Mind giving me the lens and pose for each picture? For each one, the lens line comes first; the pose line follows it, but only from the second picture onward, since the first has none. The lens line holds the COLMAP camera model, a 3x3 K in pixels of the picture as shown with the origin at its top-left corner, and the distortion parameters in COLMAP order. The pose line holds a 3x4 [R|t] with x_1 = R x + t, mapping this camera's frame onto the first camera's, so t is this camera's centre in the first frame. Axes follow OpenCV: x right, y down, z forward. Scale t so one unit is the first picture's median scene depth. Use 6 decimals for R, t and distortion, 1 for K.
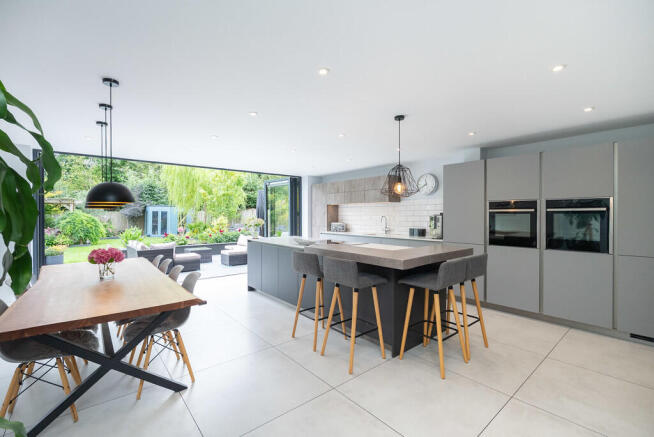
lens RADIAL K [[298.0, 0, 328.5], [0, 298.0, 217.2], [0, 0, 1]] dist [0.000349, -0.000091]
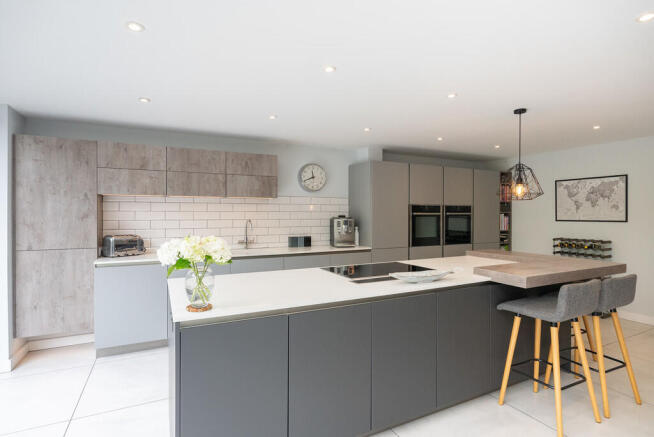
lens RADIAL K [[344.2, 0, 327.9], [0, 344.2, 215.7], [0, 0, 1]] dist [-0.003088, -0.000053]
pose [[0.231230, -0.004170, 0.972890, -0.519594], [0.005940, 0.999978, 0.002874, -0.014977], [-0.972881, 0.005115, 0.231250, 0.759395]]
